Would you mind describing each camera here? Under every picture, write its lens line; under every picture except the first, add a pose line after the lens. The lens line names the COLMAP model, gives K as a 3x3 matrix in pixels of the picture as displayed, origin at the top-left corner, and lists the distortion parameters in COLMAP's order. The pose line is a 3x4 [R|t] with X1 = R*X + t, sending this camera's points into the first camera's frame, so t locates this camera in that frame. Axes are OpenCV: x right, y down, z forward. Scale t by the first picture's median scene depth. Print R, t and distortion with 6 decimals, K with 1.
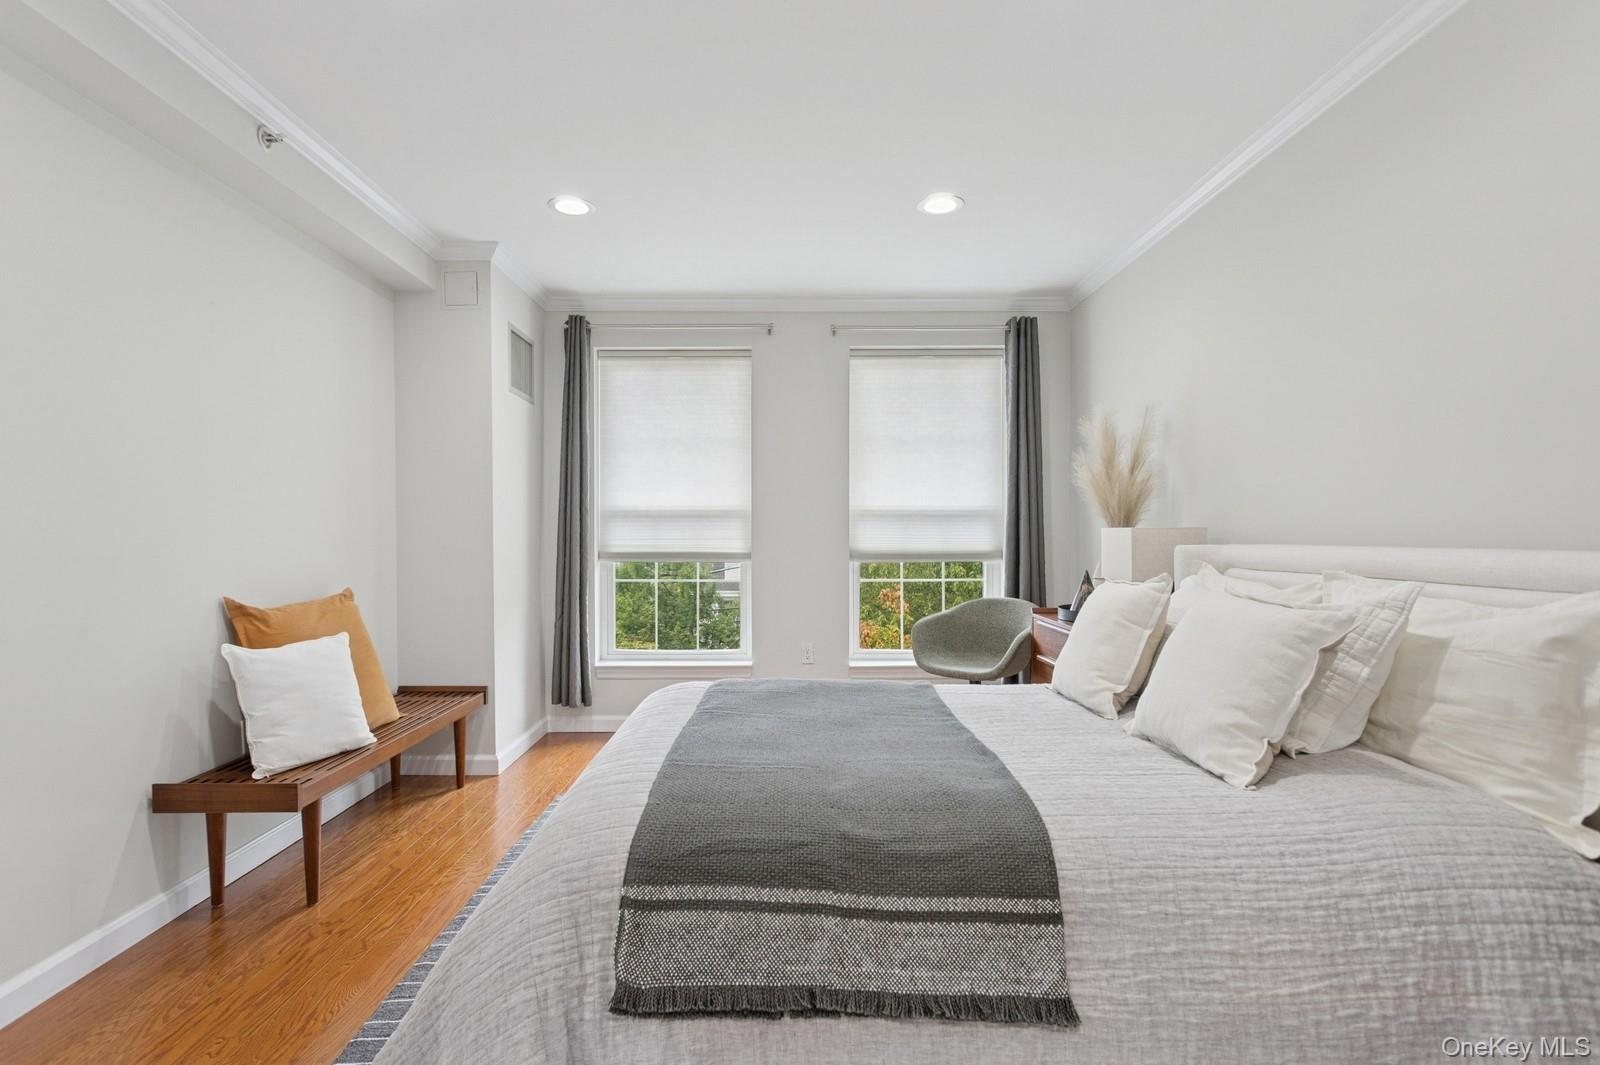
lens RADIAL K [[776.9, 0, 774.6], [0, 776.9, 534.4], [0, 0, 1]] dist [0.002070, 0.000648]
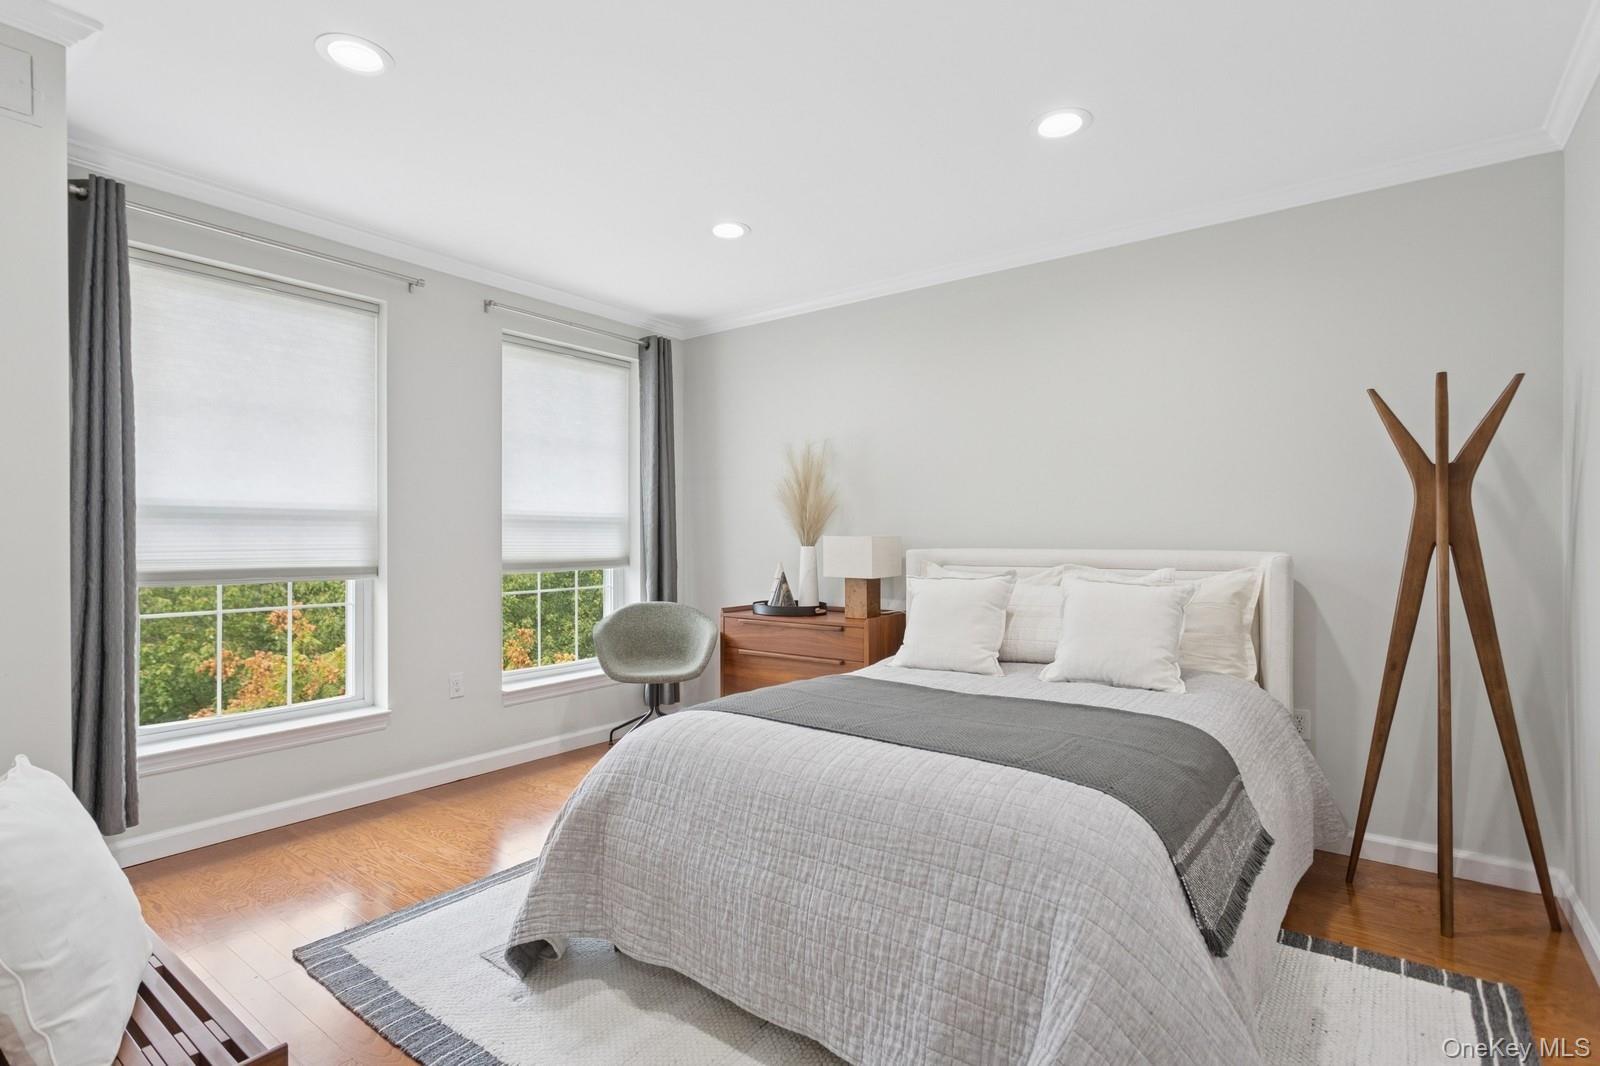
lens RADIAL K [[776.9, 0, 774.6], [0, 776.9, 534.9], [0, 0, 1]] dist [0.002070, 0.000648]
pose [[0.606681, 0.001187, 0.794944, -0.416815], [0.002215, 0.999992, -0.003184, -0.004671], [-0.794942, 0.003693, 0.606674, 0.221335]]
